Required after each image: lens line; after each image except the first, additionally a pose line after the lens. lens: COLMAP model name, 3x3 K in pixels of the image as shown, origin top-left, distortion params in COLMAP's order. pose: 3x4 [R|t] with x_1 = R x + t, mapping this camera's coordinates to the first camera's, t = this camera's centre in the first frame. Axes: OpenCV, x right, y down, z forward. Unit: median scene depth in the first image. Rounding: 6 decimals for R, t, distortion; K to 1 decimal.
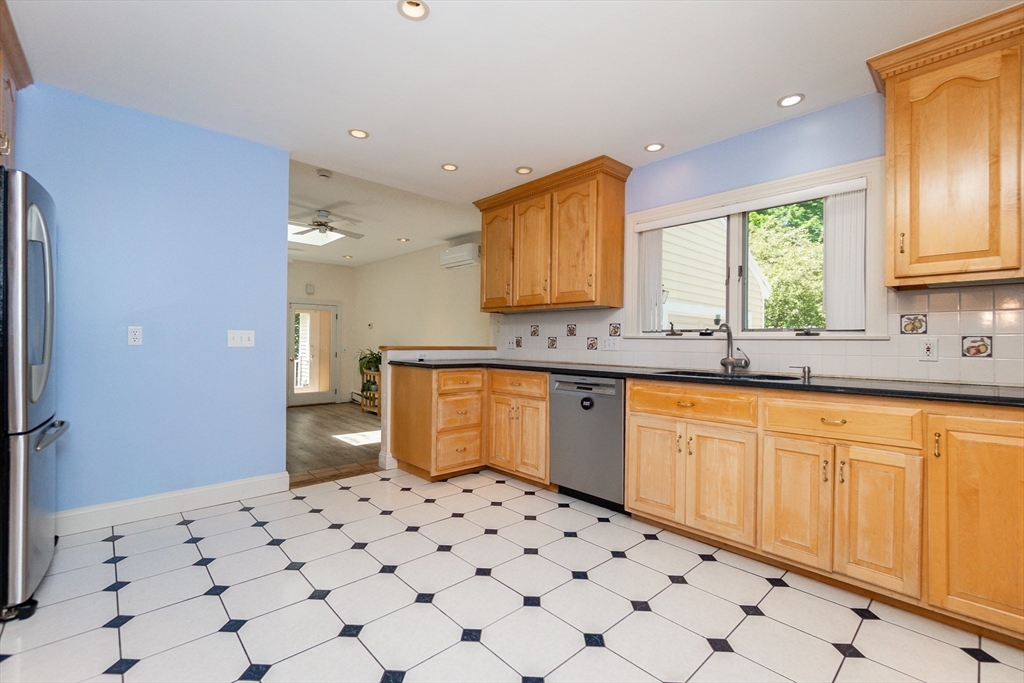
lens RADIAL K [[436.0, 0, 509.8], [0, 436.0, 340.0], [0, 0, 1]] dist [-0.016059, 0.000370]
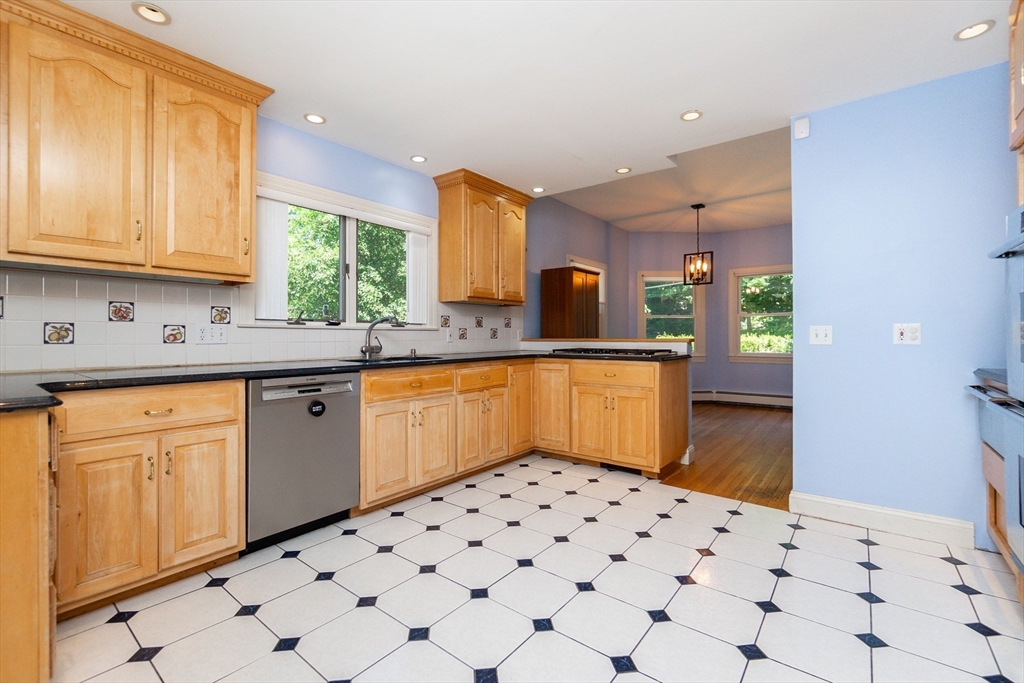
lens RADIAL K [[450.4, 0, 513.2], [0, 450.4, 338.9], [0, 0, 1]] dist [-0.000787, -0.000499]
pose [[-0.151466, -0.019046, 0.988279, -0.702565], [-0.006305, 0.999813, 0.018302, -0.000643], [-0.988442, -0.003459, -0.151557, 0.770251]]
